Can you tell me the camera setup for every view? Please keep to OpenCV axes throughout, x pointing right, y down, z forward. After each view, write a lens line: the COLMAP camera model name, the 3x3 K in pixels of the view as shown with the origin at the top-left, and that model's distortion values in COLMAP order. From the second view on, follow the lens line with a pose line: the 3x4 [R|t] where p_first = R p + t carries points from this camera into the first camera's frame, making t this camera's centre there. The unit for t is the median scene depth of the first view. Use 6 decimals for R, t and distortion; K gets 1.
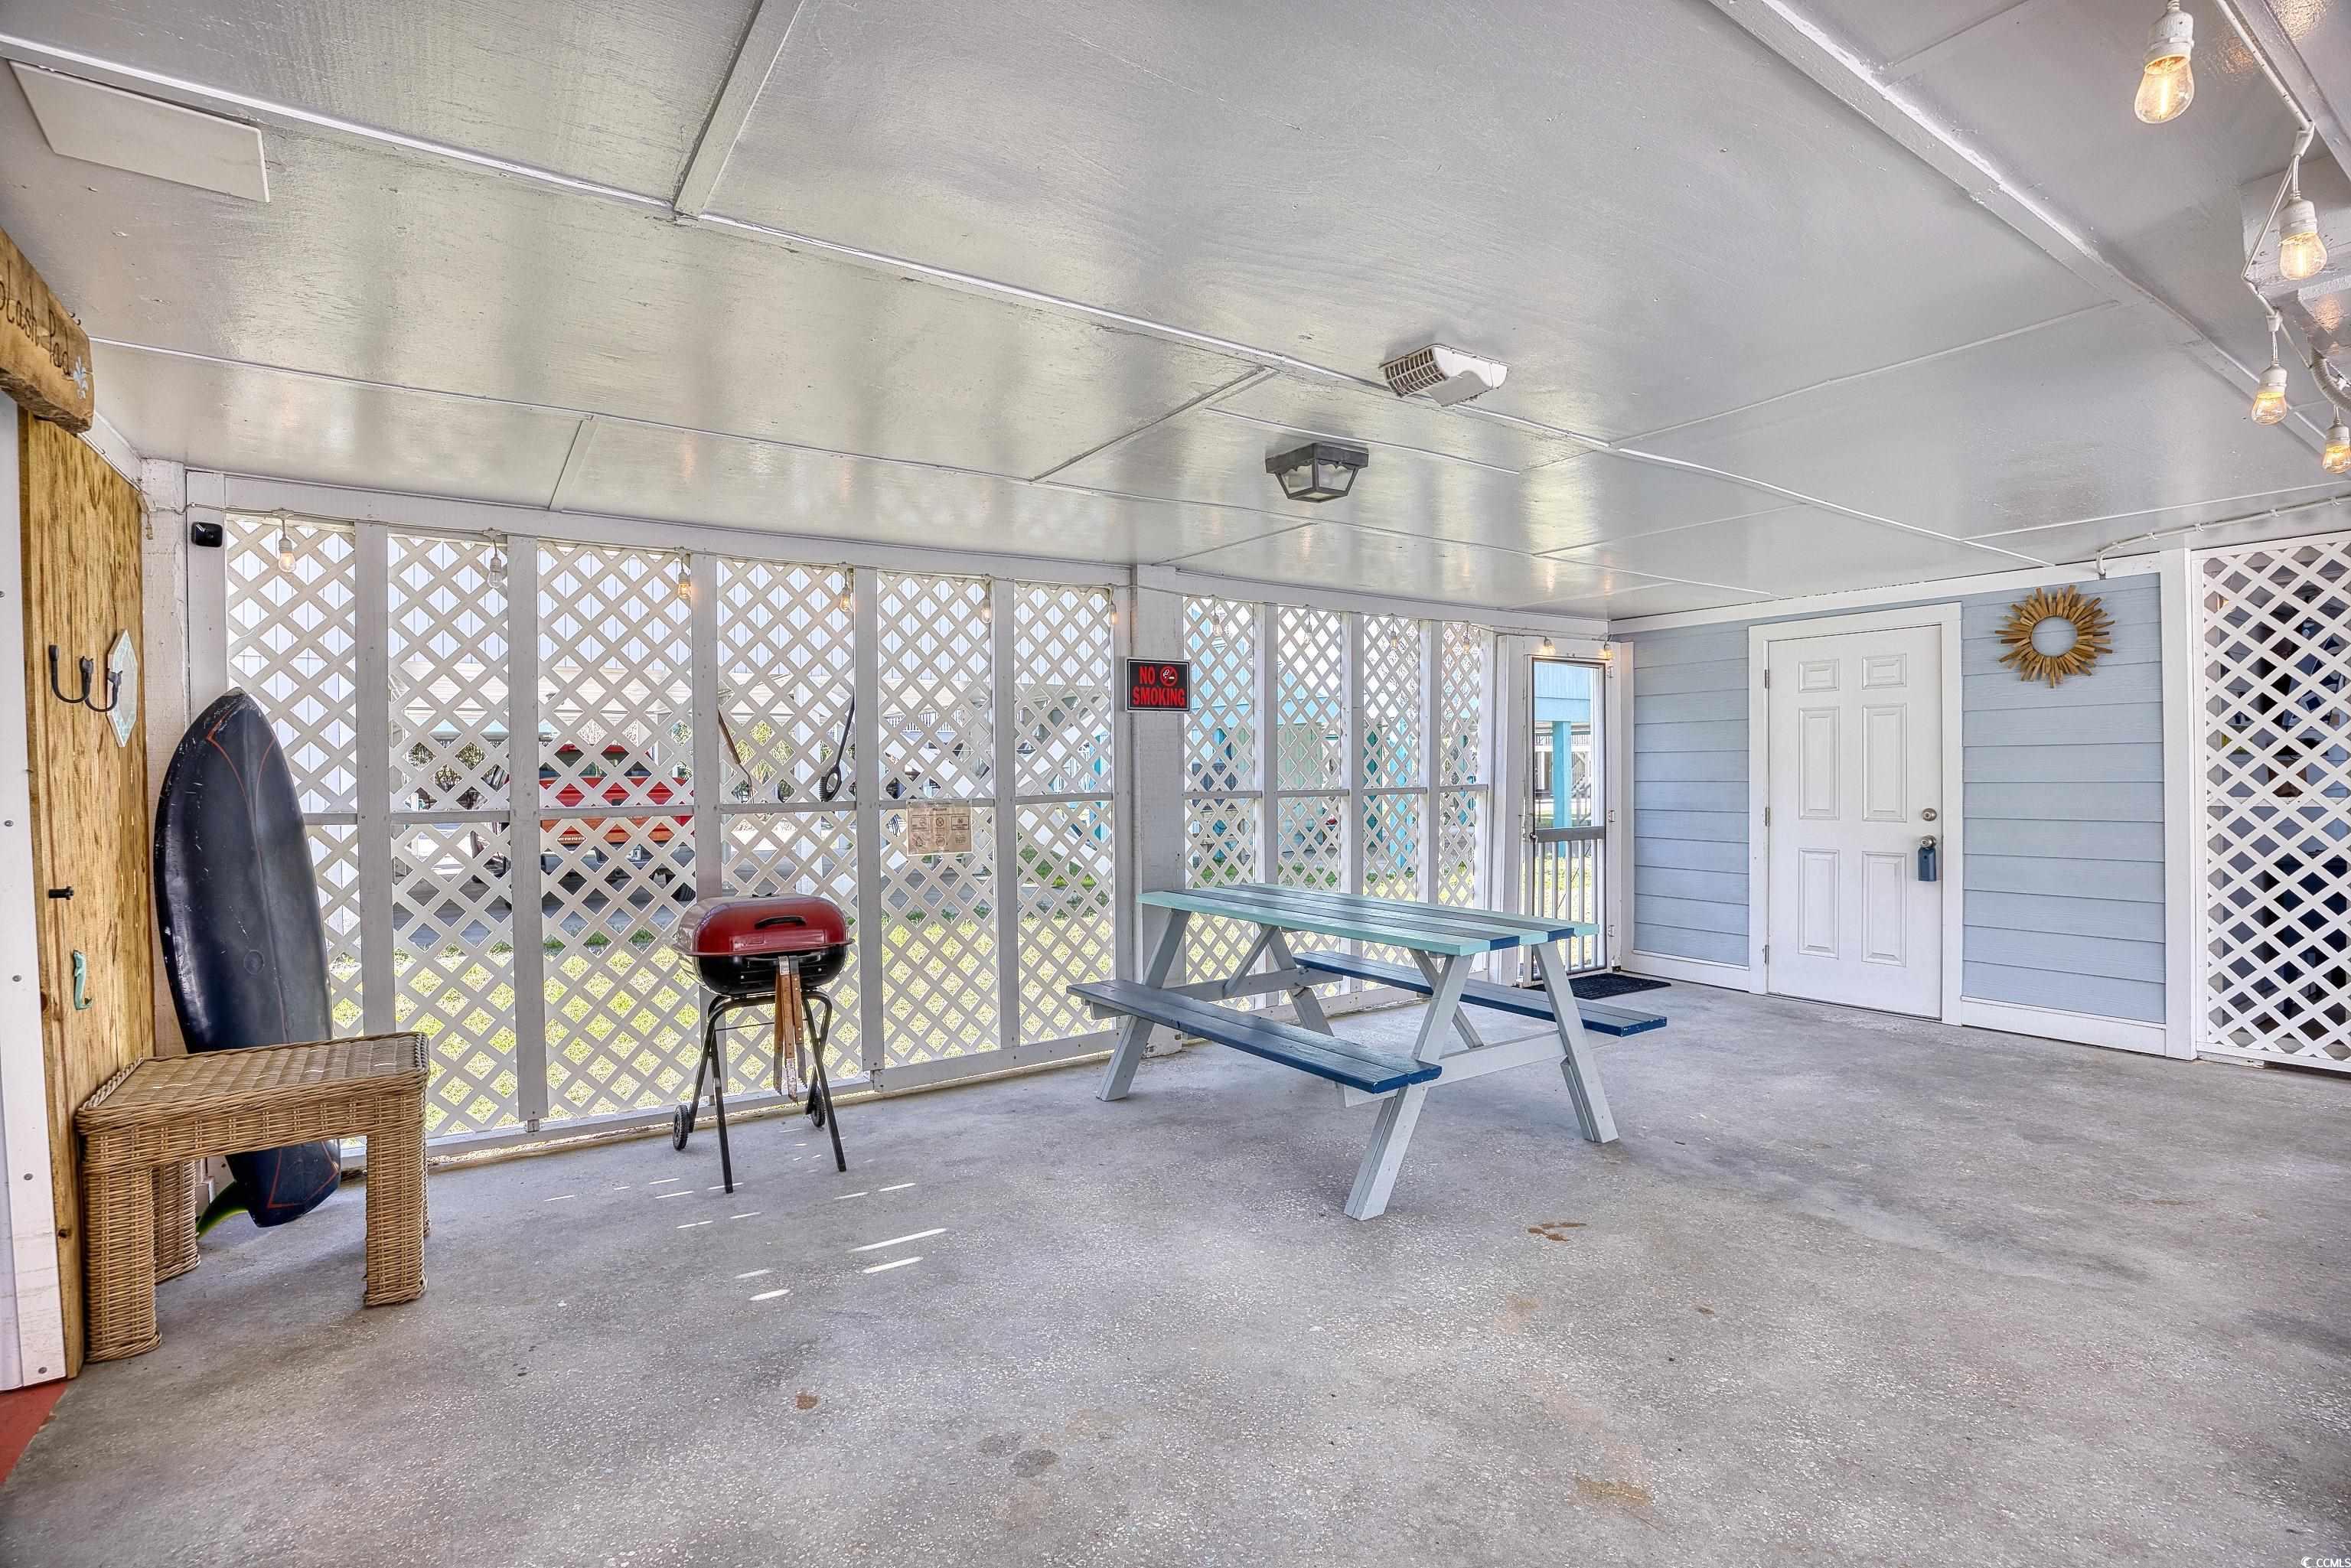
lens RADIAL K [[1101.6, 0, 1174.0], [0, 1101.6, 775.4], [0, 0, 1]] dist [-0.061020, 0.015368]
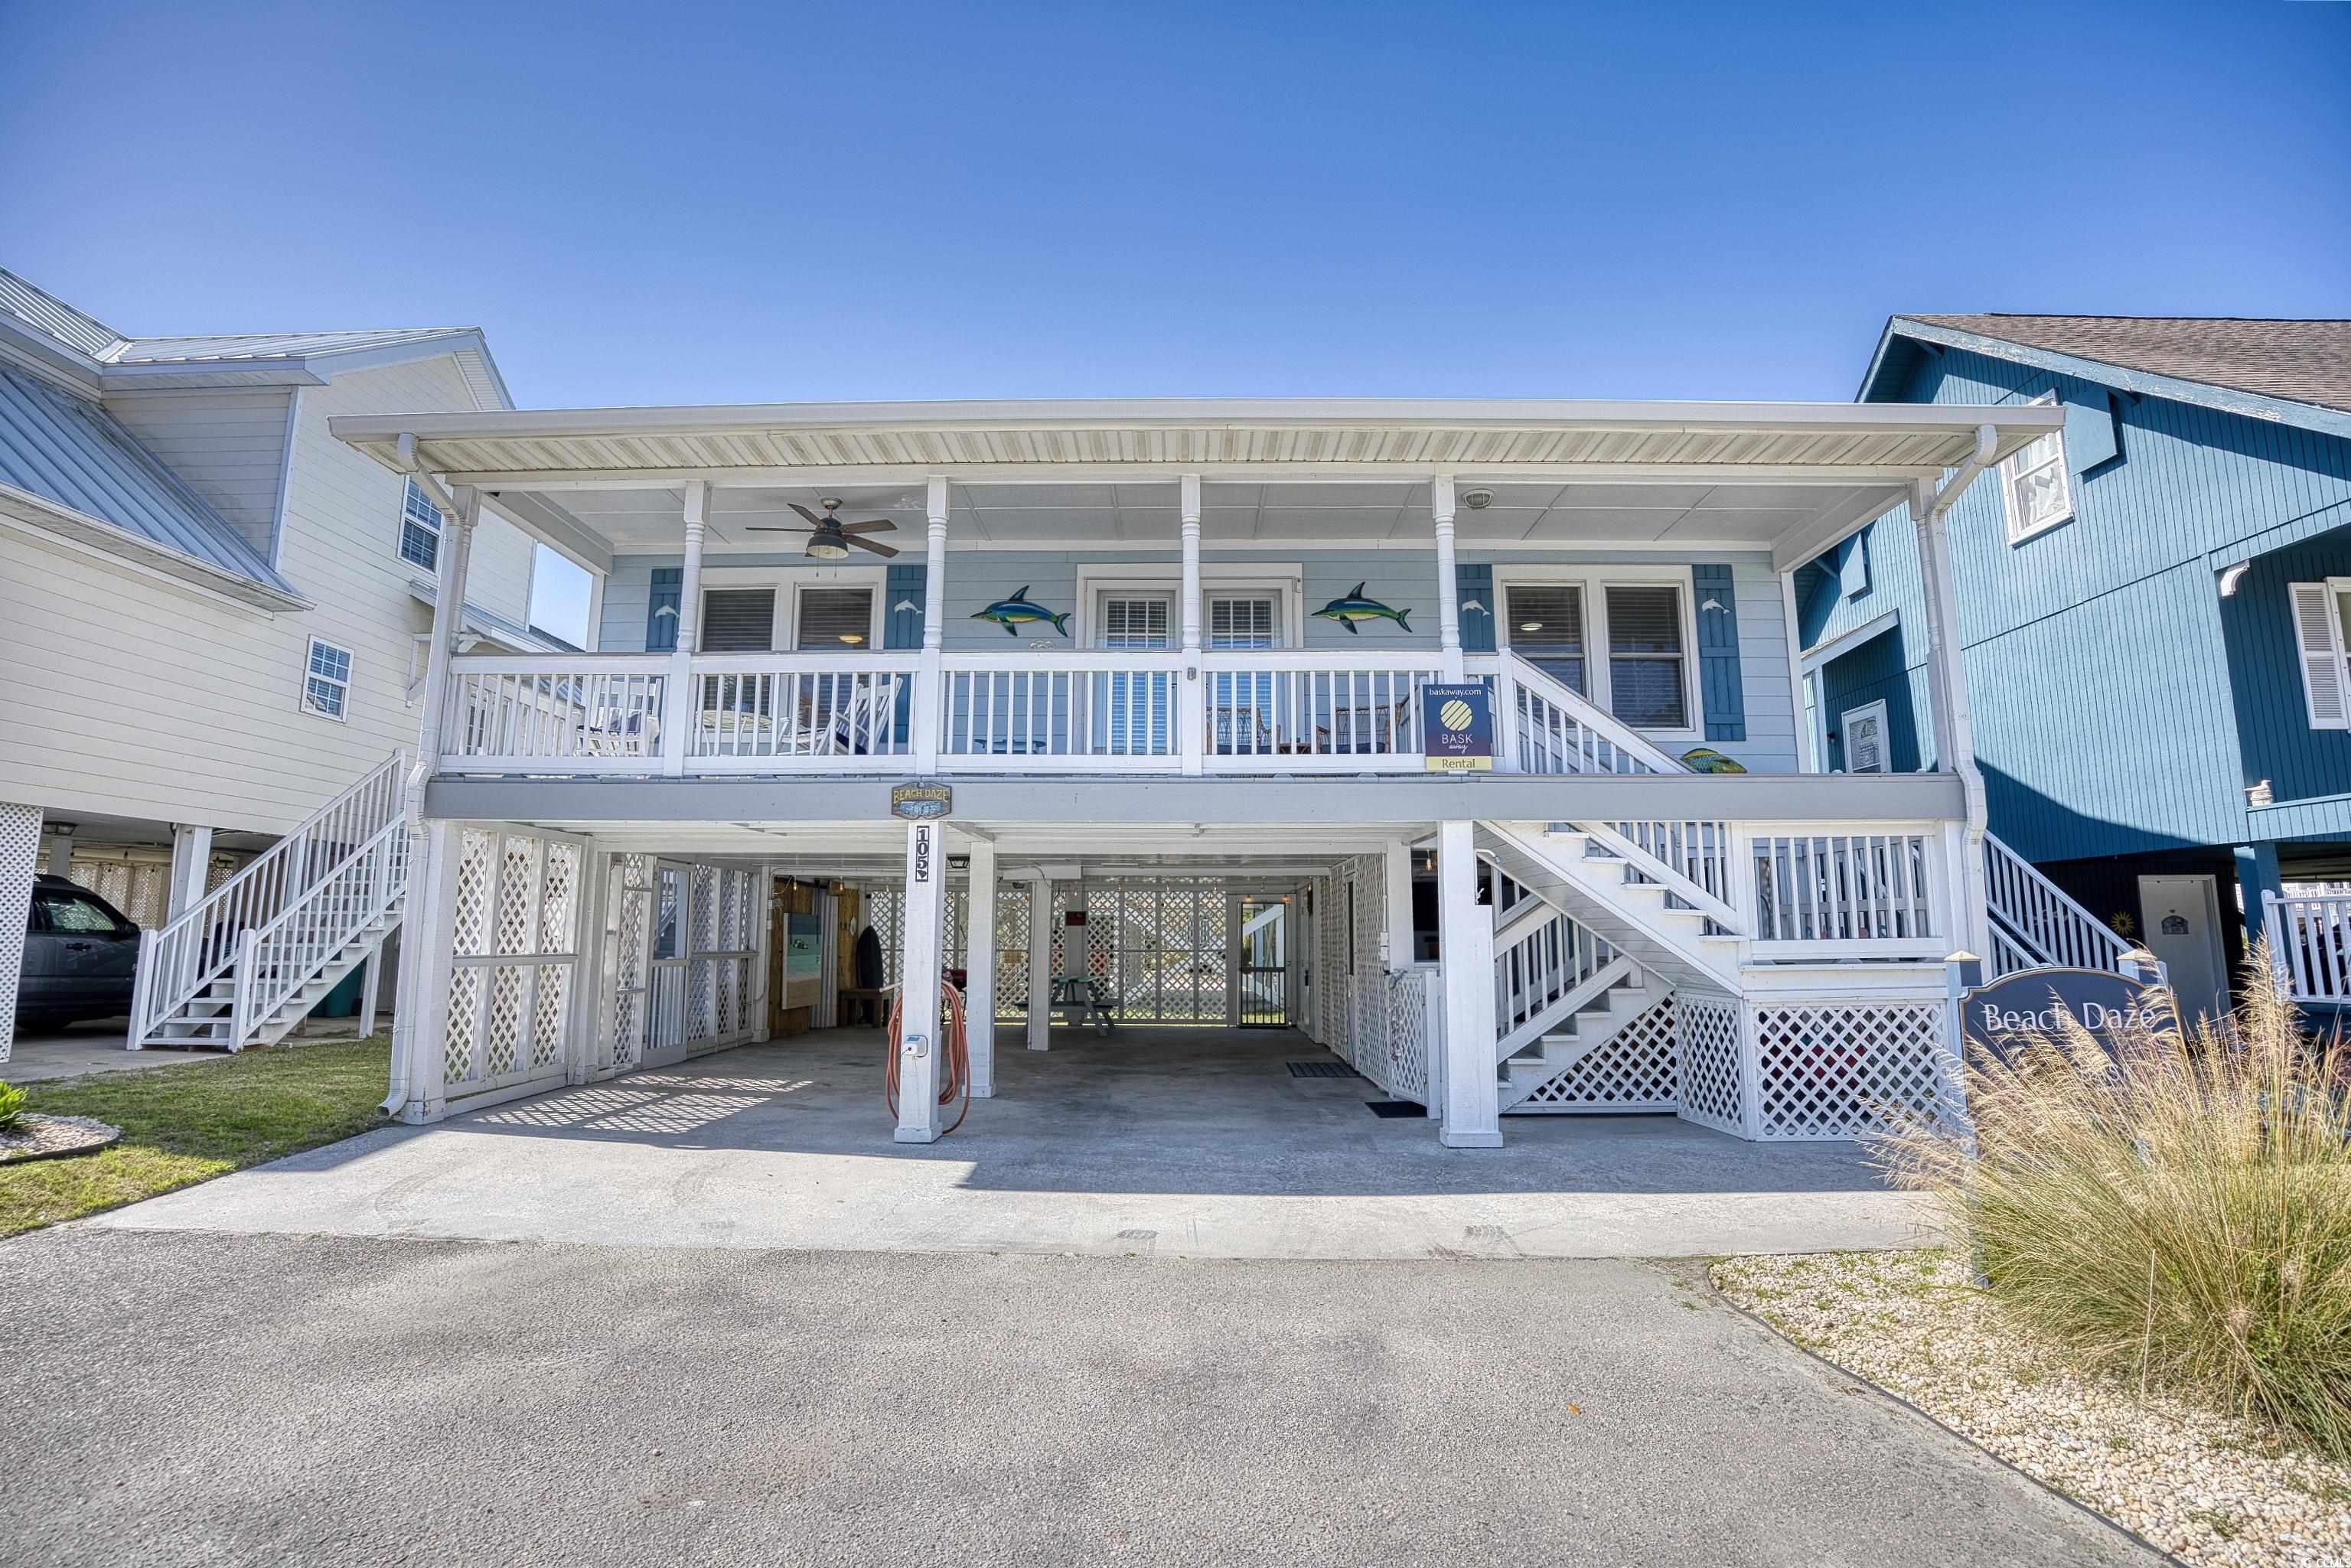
lens RADIAL K [[1101.6, 0, 1174.0], [0, 1101.6, 775.4], [0, 0, 1]] dist [-0.061020, 0.015368]
pose [[0.823408, -0.068041, -0.563356, 2.630985], [-0.017315, 0.989310, -0.144795, -0.037576], [0.567186, 0.128980, 0.813428, -2.023558]]
